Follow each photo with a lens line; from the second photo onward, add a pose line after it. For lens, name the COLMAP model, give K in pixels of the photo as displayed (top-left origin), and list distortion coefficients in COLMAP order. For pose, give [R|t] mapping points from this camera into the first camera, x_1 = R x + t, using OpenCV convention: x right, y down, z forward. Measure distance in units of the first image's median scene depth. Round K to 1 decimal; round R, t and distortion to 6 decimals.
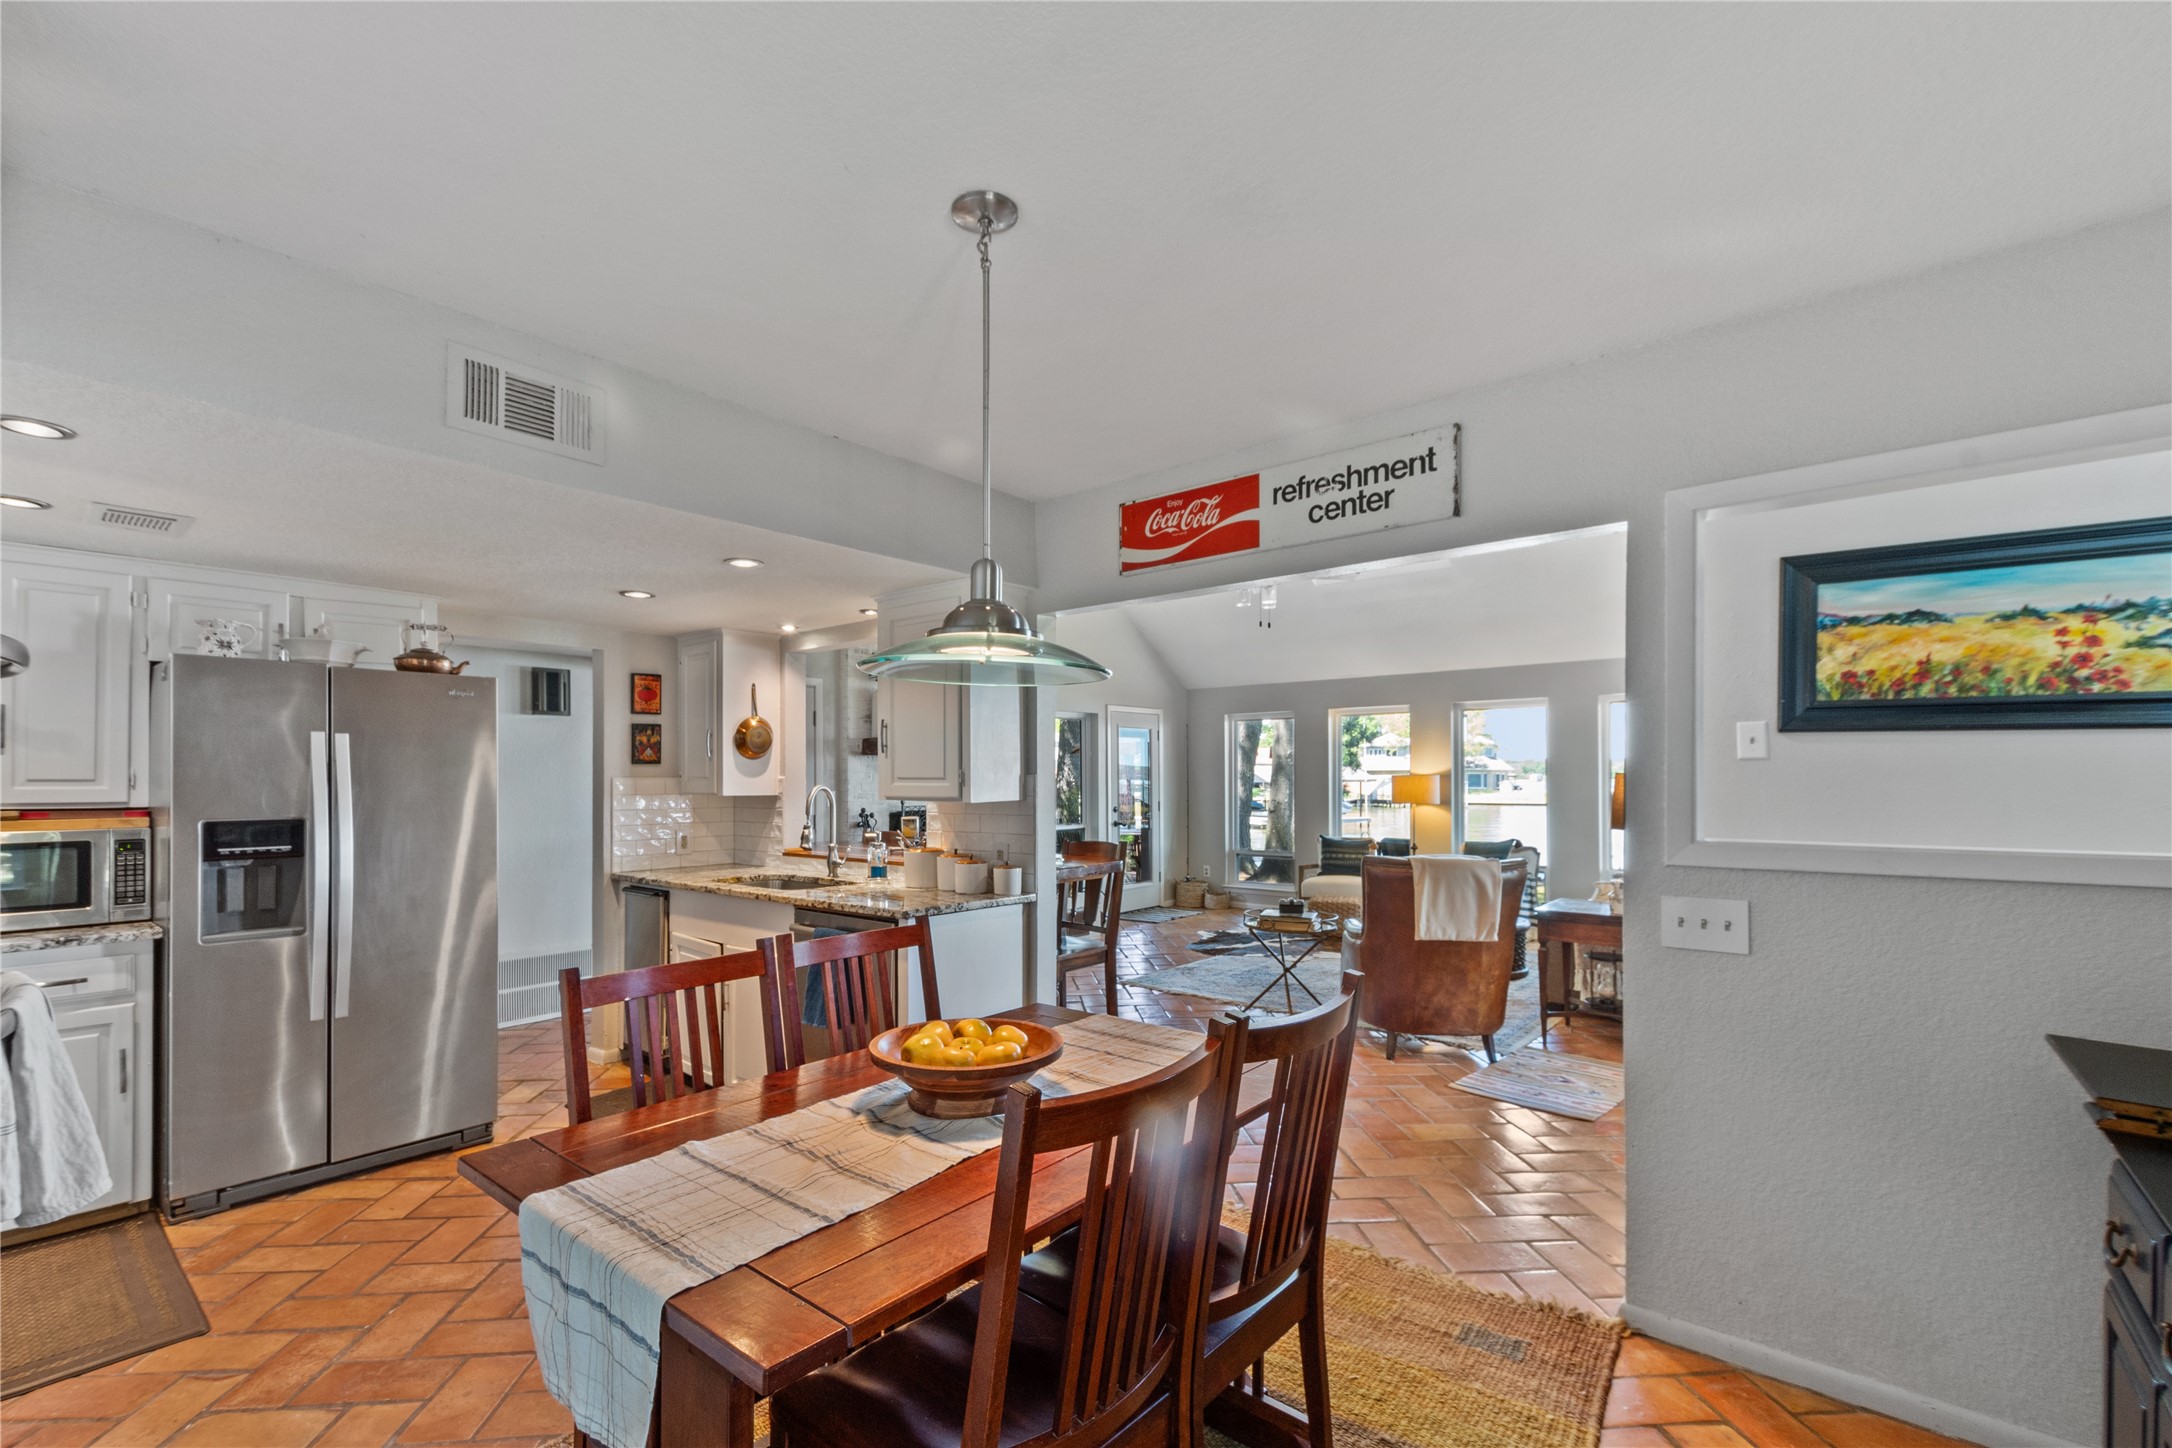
lens RADIAL K [[927.2, 0, 1078.5], [0, 927.2, 763.7], [0, 0, 1]] dist [0.010597, -0.000349]
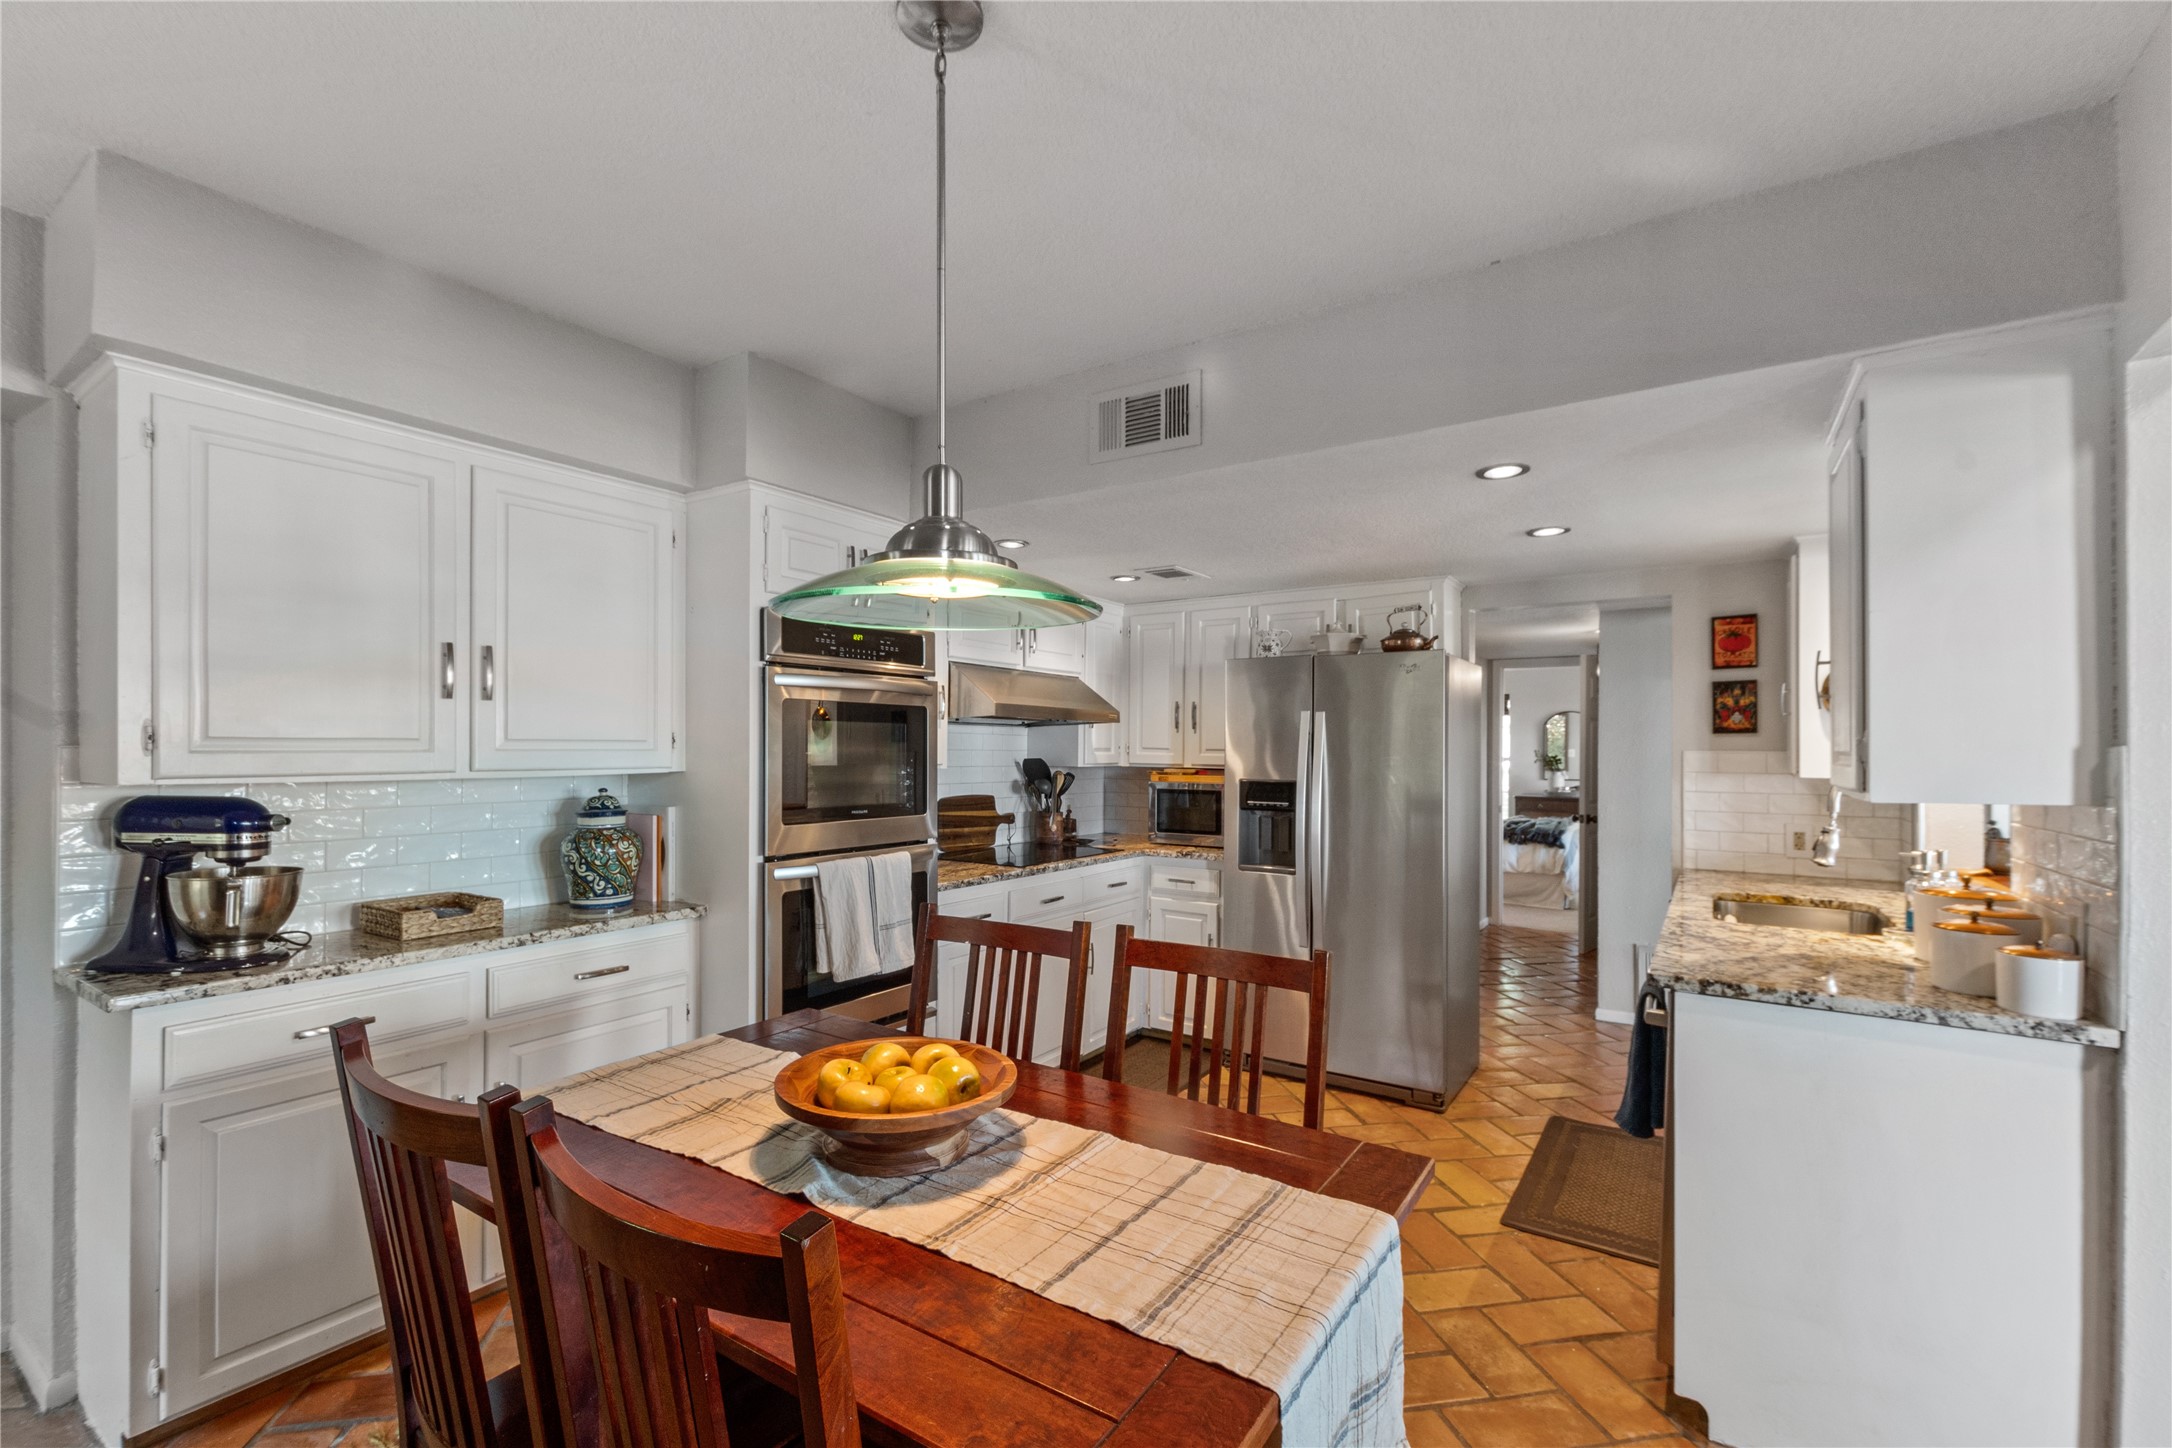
lens RADIAL K [[927.2, 0, 1041.1], [0, 927.2, 745.3], [0, 0, 1]] dist [0.010597, -0.000349]
pose [[0.106663, -0.000642, -0.994295, 0.323811], [0.009859, 0.999951, 0.000412, 0.005951], [0.994246, -0.009847, 0.106664, 0.476574]]
